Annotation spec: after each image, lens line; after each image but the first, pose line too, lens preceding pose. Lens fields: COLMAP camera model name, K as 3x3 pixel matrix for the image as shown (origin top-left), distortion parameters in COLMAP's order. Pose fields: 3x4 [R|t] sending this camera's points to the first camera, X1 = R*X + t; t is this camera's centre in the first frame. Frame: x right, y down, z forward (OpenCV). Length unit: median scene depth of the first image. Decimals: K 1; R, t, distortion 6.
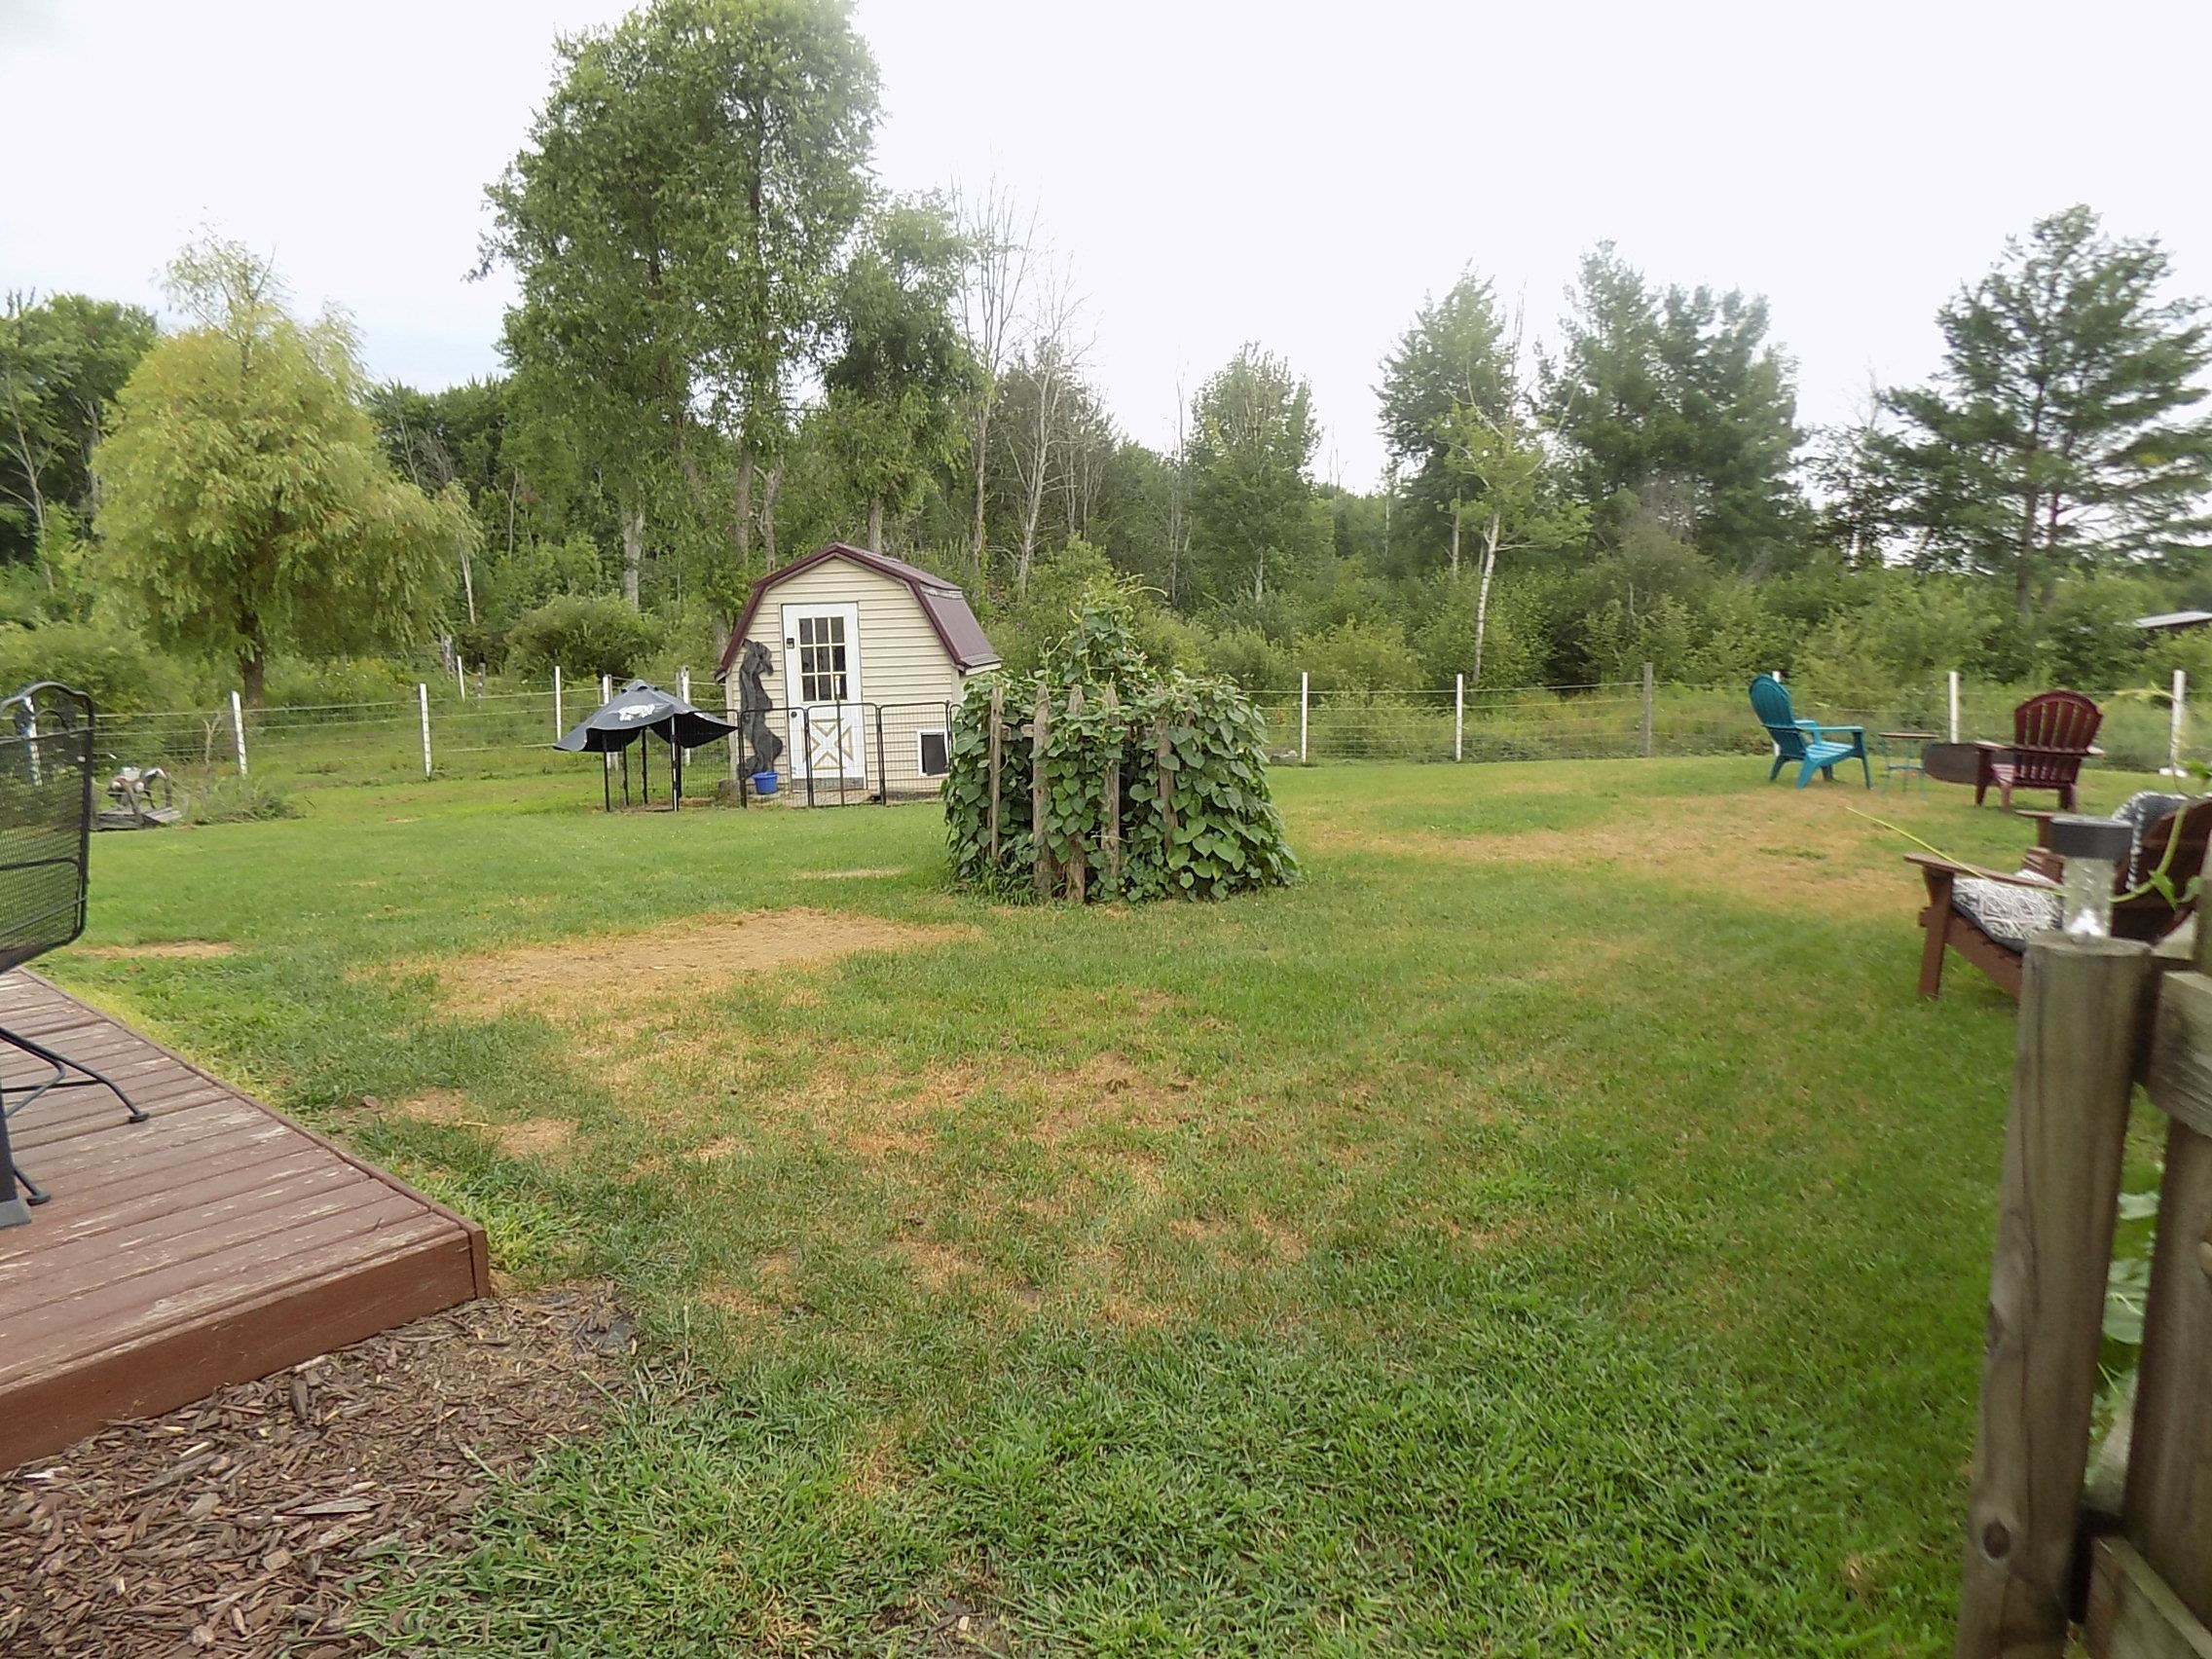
lens RADIAL K [[1479.8, 0, 1106.0], [0, 1479.8, 829.5], [0, 0, 1]] dist [-0.038290, 0.057706]
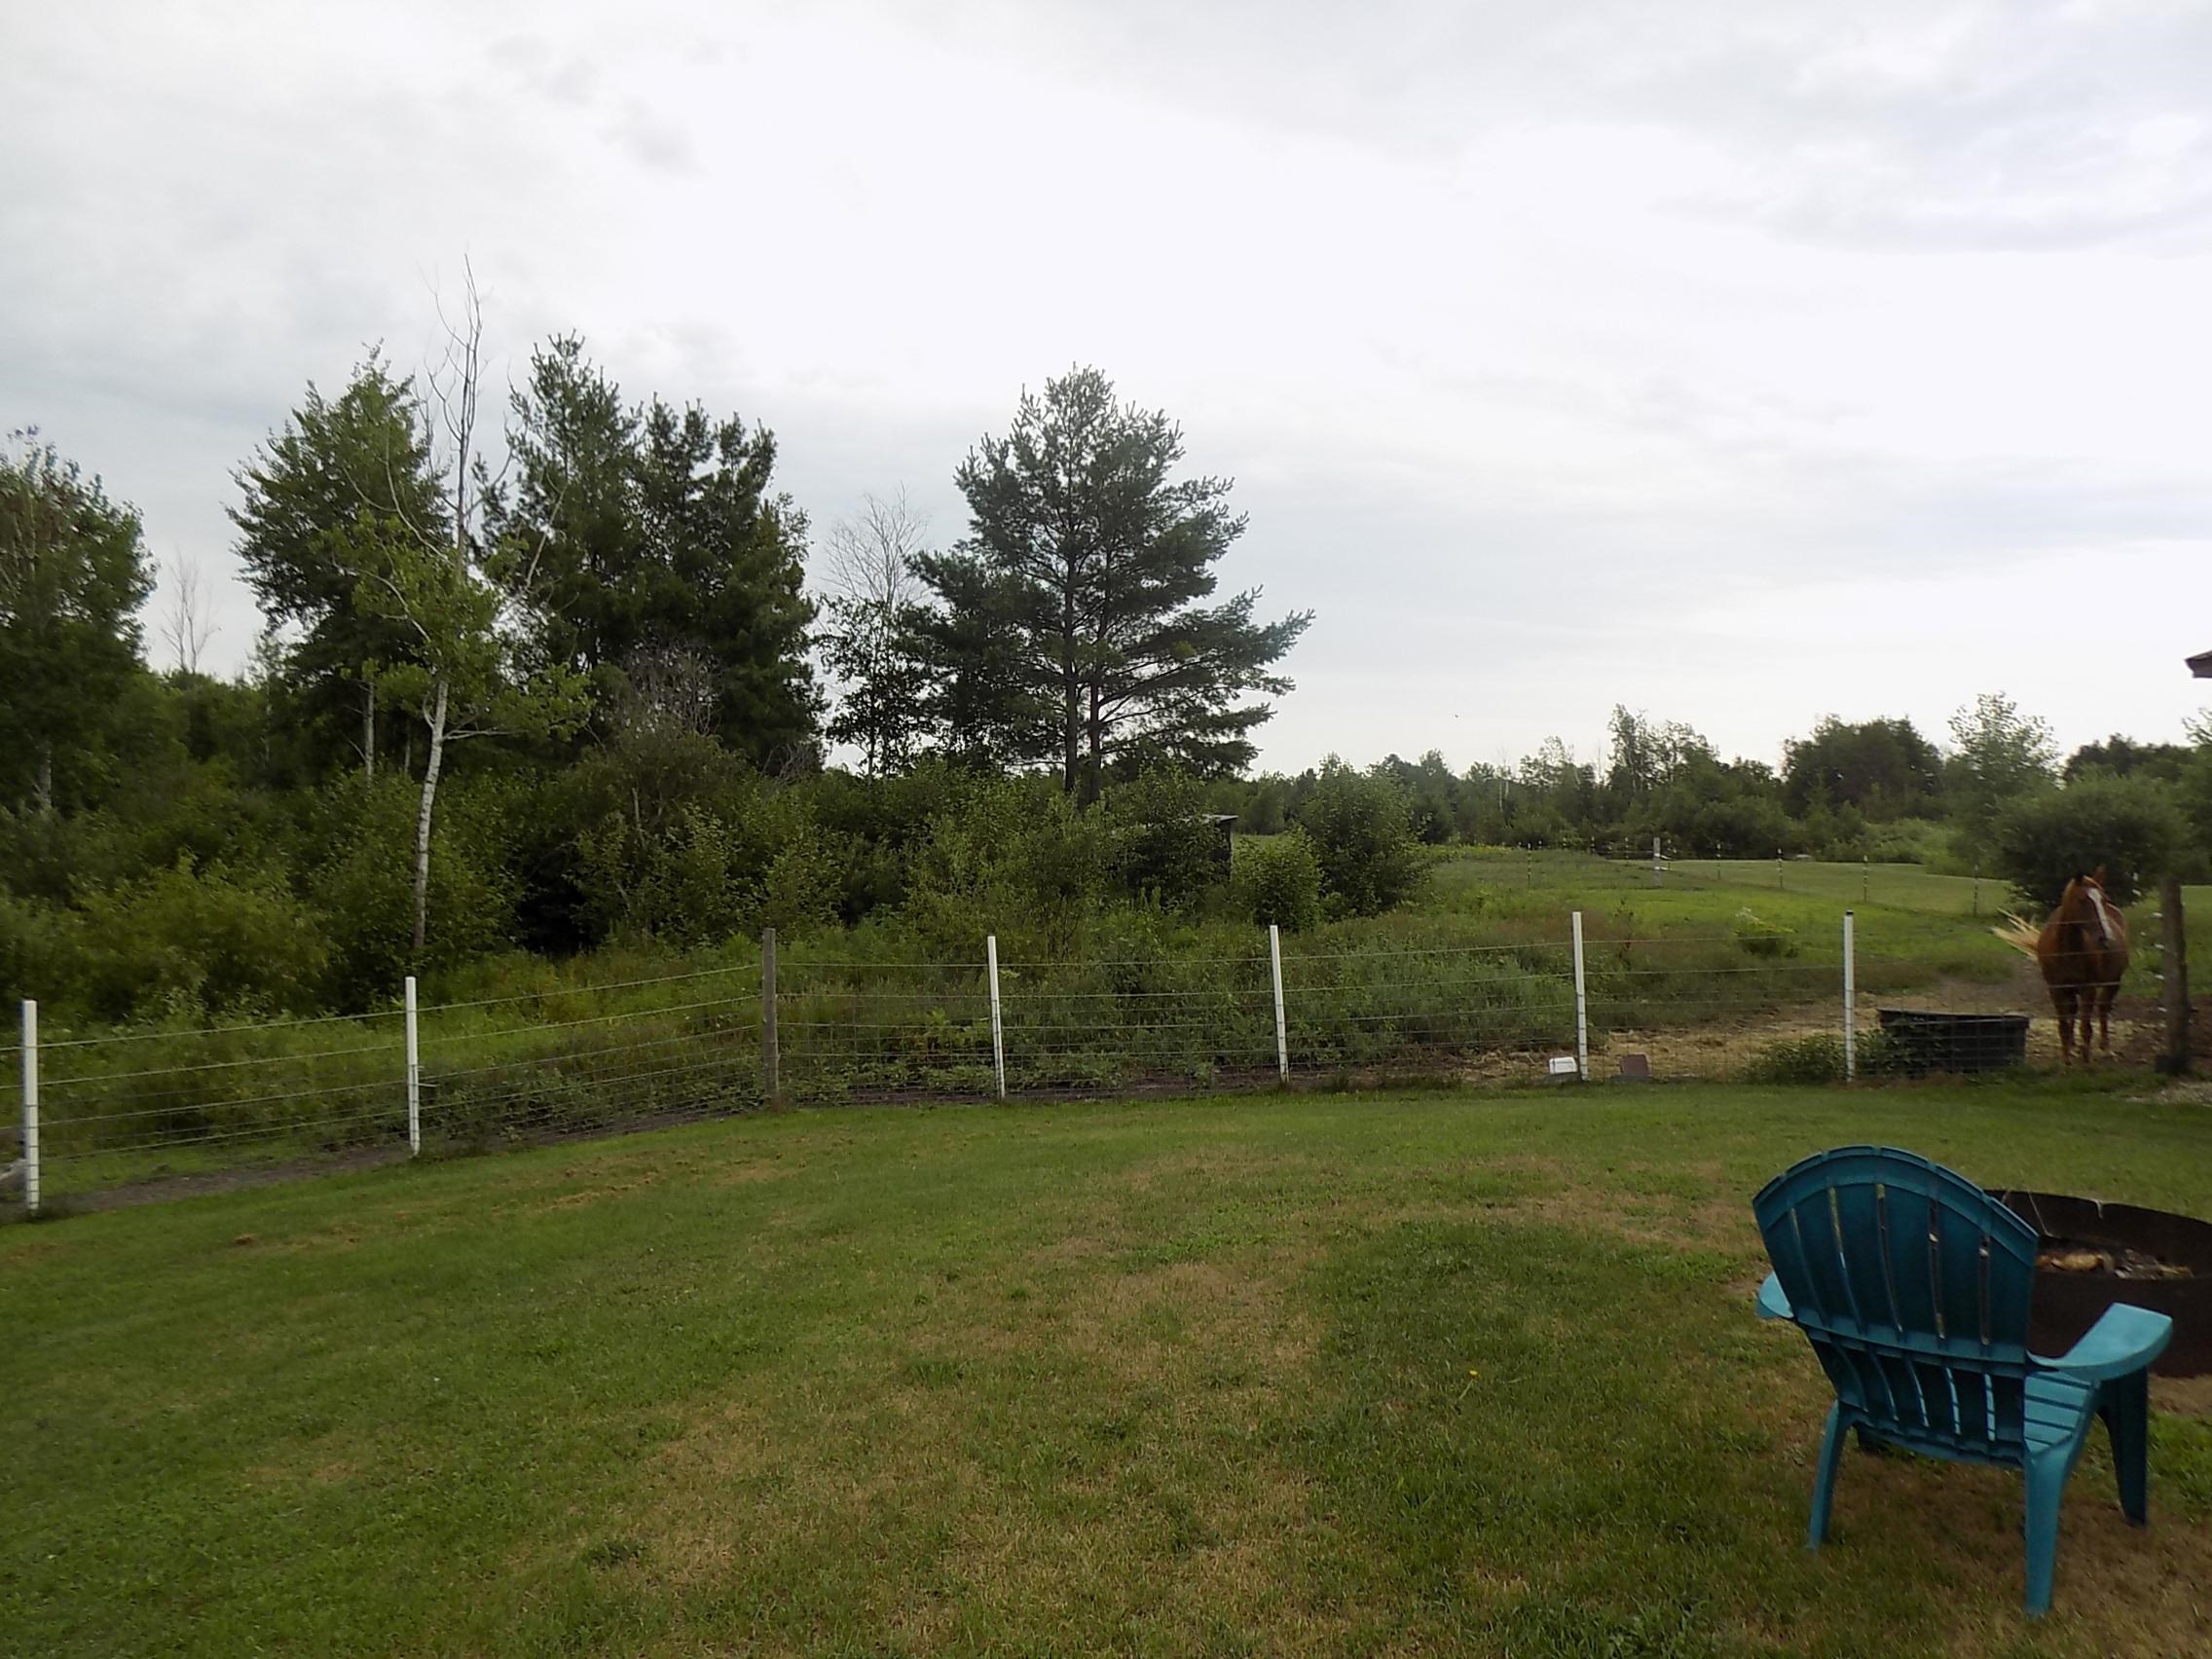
lens RADIAL K [[1576.8, 0, 1103.5], [0, 1576.8, 755.4], [0, 0, 1]] dist [-0.062608, 0.048057]
pose [[0.781025, 0.002179, 0.624497, 0.056784], [0.114805, 0.982450, -0.147009, -0.043552], [-0.613857, 0.186513, 0.767067, 0.263326]]
